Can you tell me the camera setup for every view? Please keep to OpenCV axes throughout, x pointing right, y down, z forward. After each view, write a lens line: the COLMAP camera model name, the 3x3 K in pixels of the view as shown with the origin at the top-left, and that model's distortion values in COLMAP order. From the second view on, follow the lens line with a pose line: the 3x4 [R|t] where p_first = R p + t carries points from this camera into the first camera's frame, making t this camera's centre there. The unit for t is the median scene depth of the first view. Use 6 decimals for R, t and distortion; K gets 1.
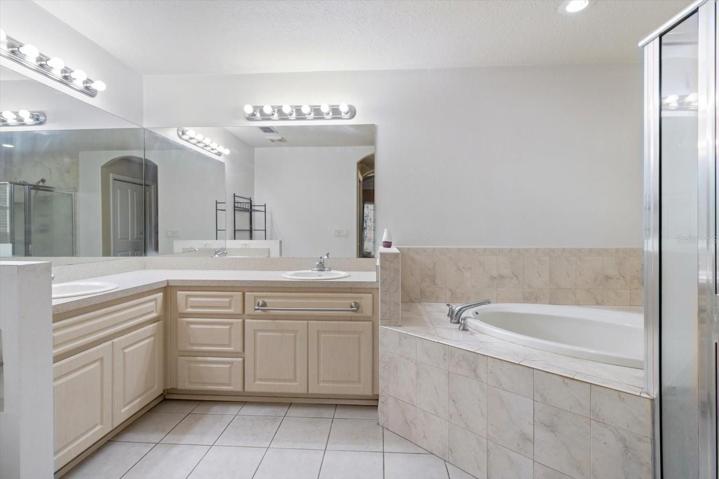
lens RADIAL K [[344.0, 0, 358.3], [0, 344.0, 230.7], [0, 0, 1]] dist [0.000387, 0.000223]
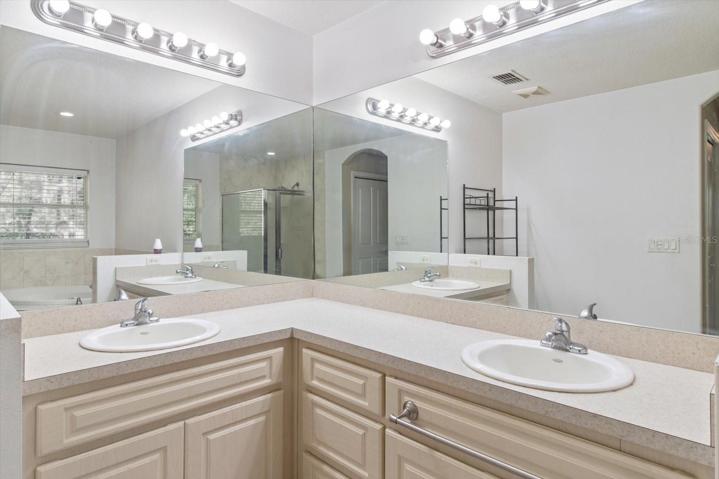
lens RADIAL K [[418.8, 0, 358.4], [0, 418.8, 222.8], [0, 0, 1]] dist [-0.001772, -0.000560]
pose [[0.746287, -0.007069, -0.665586, 0.047054], [-0.000638, 0.999936, -0.011335, -0.033469], [0.665624, 0.008884, 0.746235, 0.354801]]
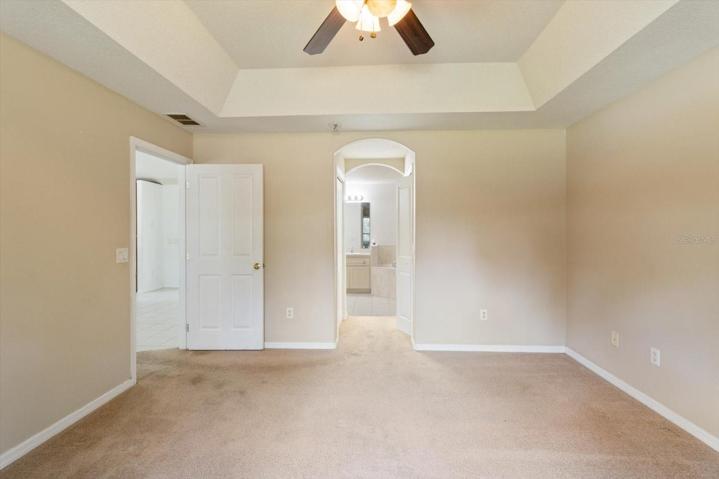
lens RADIAL K [[344.0, 0, 358.3], [0, 344.0, 230.7], [0, 0, 1]] dist [0.000387, 0.000223]
pose [[0.999917, -0.003804, 0.012332, -0.074832], [0.003833, 0.999990, -0.002374, -0.055039], [-0.012323, 0.002421, 0.999921, -1.661095]]
